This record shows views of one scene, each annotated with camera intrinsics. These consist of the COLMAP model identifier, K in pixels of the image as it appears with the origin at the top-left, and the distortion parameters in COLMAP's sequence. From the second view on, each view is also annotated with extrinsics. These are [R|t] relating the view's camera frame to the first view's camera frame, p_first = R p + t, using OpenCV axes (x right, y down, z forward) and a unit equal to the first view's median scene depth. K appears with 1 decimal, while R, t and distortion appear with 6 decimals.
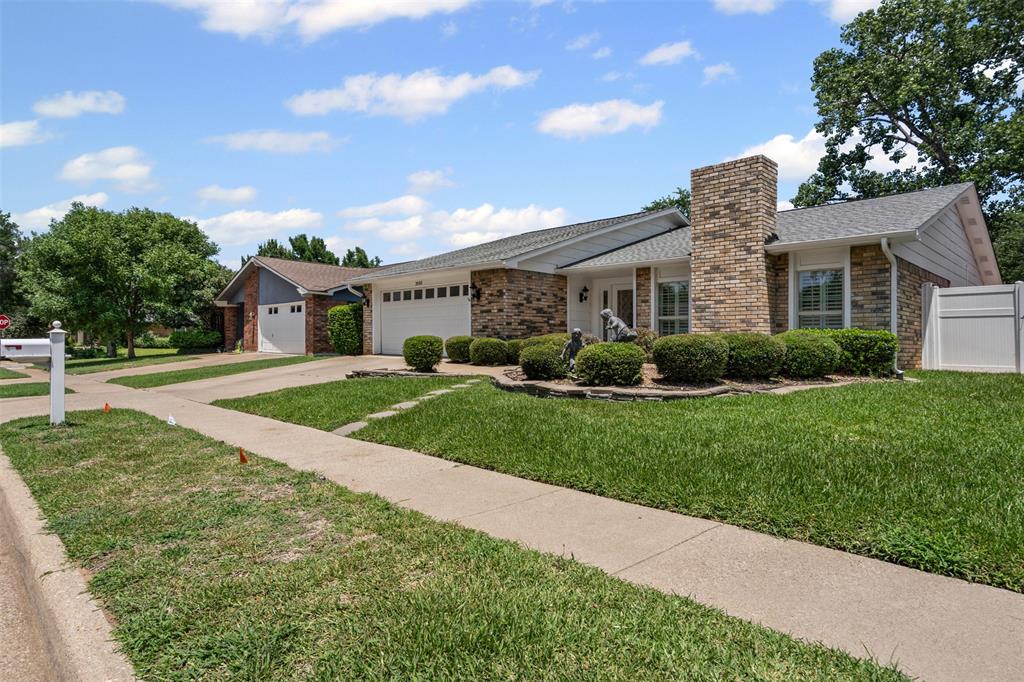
lens RADIAL K [[546.5, 0, 507.7], [0, 546.5, 334.5], [0, 0, 1]] dist [-0.003786, -0.000768]
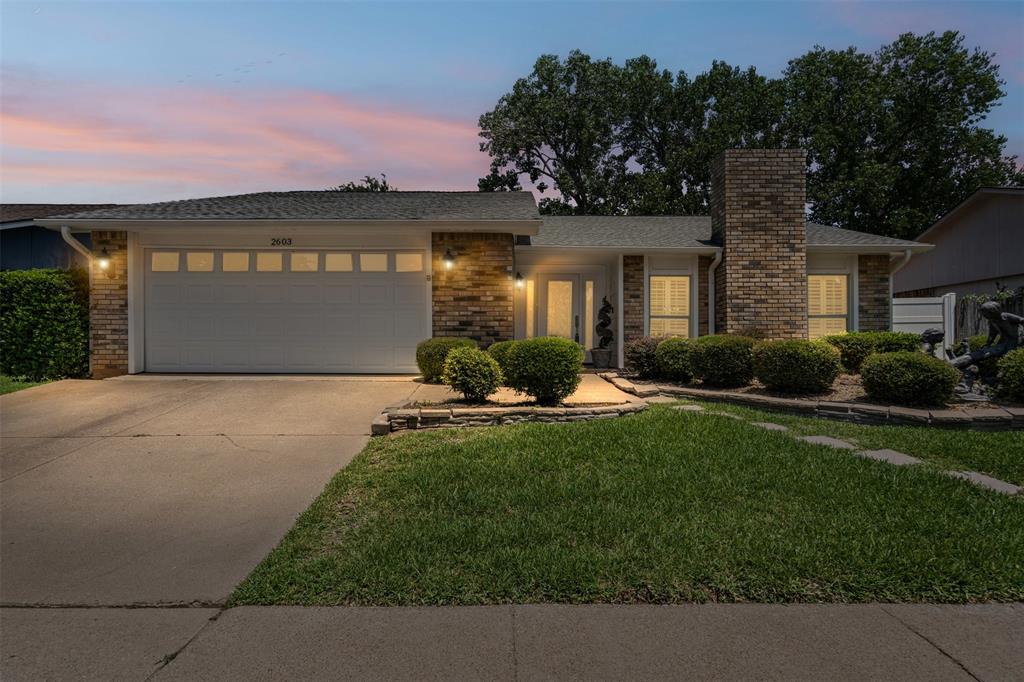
lens RADIAL K [[546.5, 0, 512.5], [0, 546.5, 337.7], [0, 0, 1]] dist [-0.003786, -0.000768]
pose [[0.719640, 0.001733, 0.694345, -0.534213], [-0.004337, 0.999989, 0.002000, 0.001325], [-0.694334, -0.004451, 0.719639, 0.624728]]
